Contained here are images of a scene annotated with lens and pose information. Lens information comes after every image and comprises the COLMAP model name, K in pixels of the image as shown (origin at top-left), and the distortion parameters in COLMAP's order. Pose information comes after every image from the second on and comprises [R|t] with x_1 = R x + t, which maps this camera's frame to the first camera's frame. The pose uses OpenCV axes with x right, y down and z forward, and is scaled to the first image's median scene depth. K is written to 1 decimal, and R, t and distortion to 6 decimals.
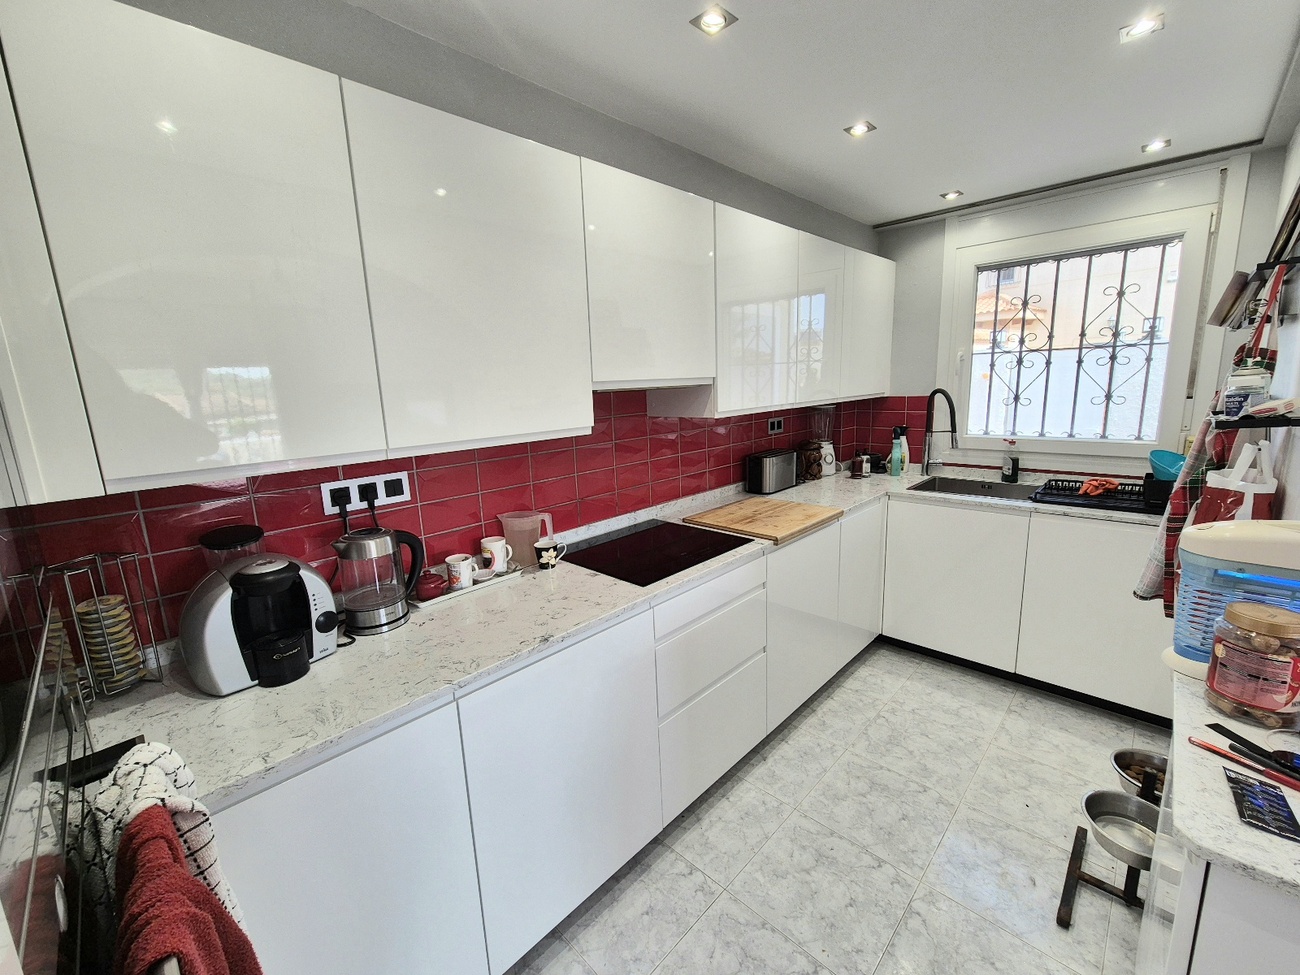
lens RADIAL K [[535.2, 0, 646.4], [0, 535.2, 485.0], [0, 0, 1]] dist [-0.000242, 0.000871]
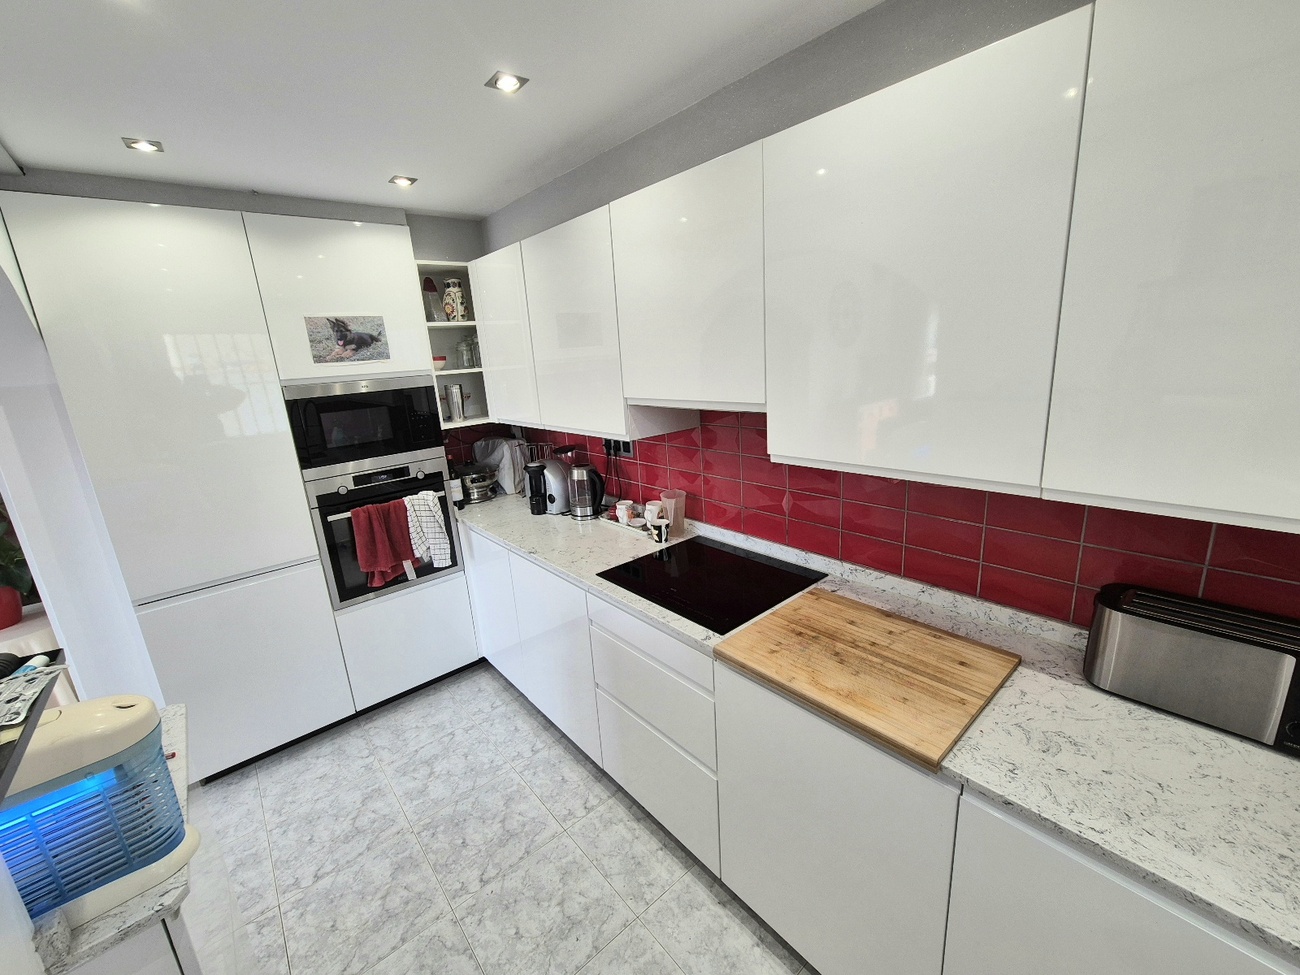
lens RADIAL K [[535.2, 0, 646.4], [0, 535.2, 485.0], [0, 0, 1]] dist [-0.000242, 0.000871]
pose [[-0.091965, 0.293745, -0.951450, 1.018697], [-0.121557, 0.945041, 0.303516, -0.360152], [0.988315, 0.143568, -0.051204, 1.096208]]
